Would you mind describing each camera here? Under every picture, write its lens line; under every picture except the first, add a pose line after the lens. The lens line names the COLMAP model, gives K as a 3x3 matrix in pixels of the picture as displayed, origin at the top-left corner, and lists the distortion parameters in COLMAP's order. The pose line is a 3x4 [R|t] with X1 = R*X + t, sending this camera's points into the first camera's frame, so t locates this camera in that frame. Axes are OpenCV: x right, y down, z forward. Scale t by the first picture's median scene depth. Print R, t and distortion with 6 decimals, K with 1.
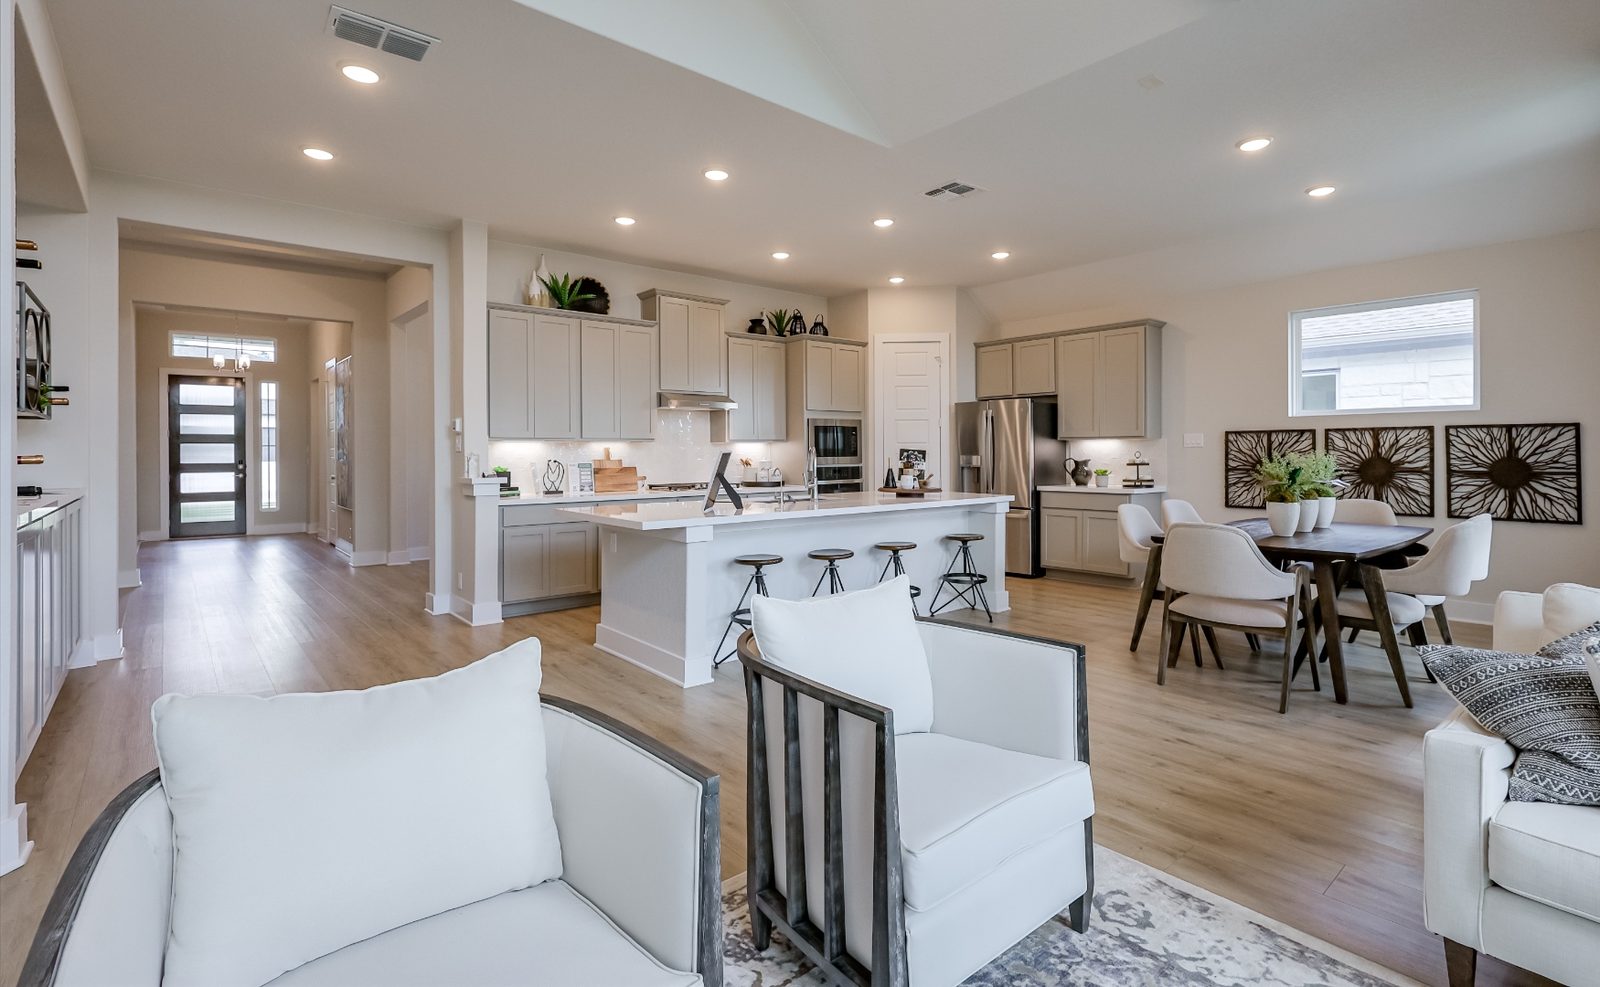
lens RADIAL K [[736.4, 0, 804.0], [0, 736.4, 449.0], [0, 0, 1]] dist [0.000158, -0.000192]
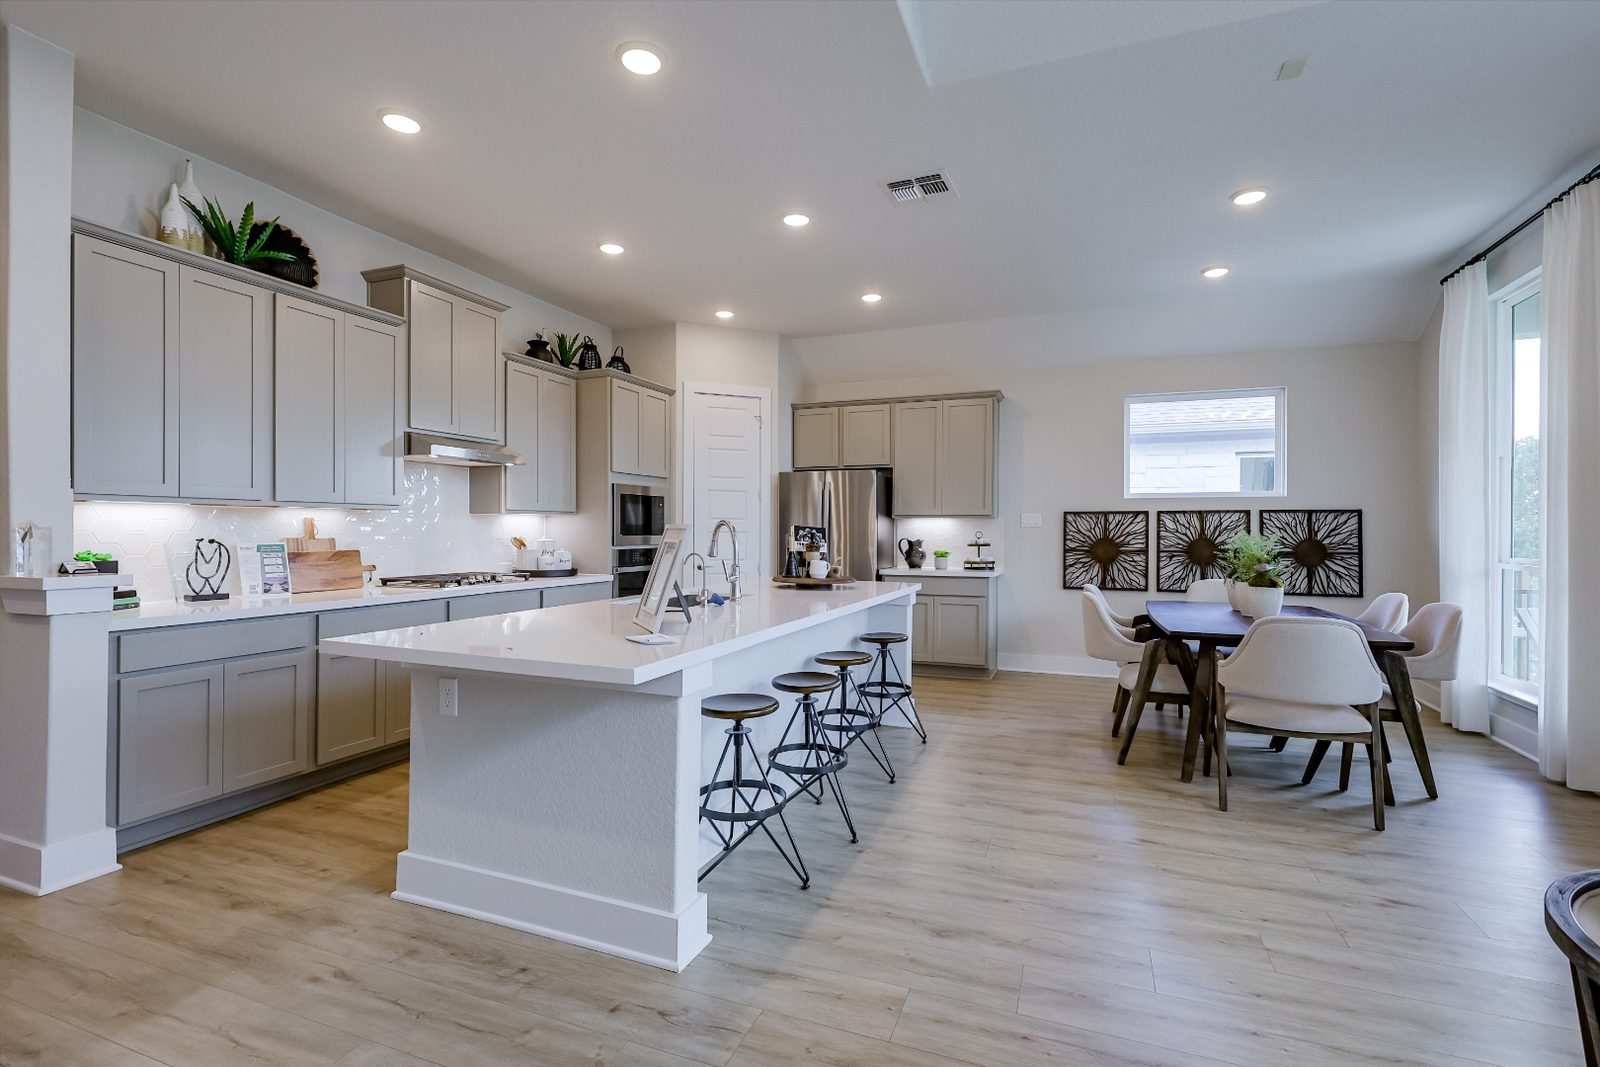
lens RADIAL K [[736.1, 0, 801.5], [0, 736.1, 530.3], [0, 0, 1]] dist [-0.004878, 0.002034]
pose [[0.882485, 0.008571, 0.470263, -0.205911], [-0.010085, 0.999949, 0.000700, 0.003823], [-0.470233, -0.005360, 0.882526, 0.303861]]
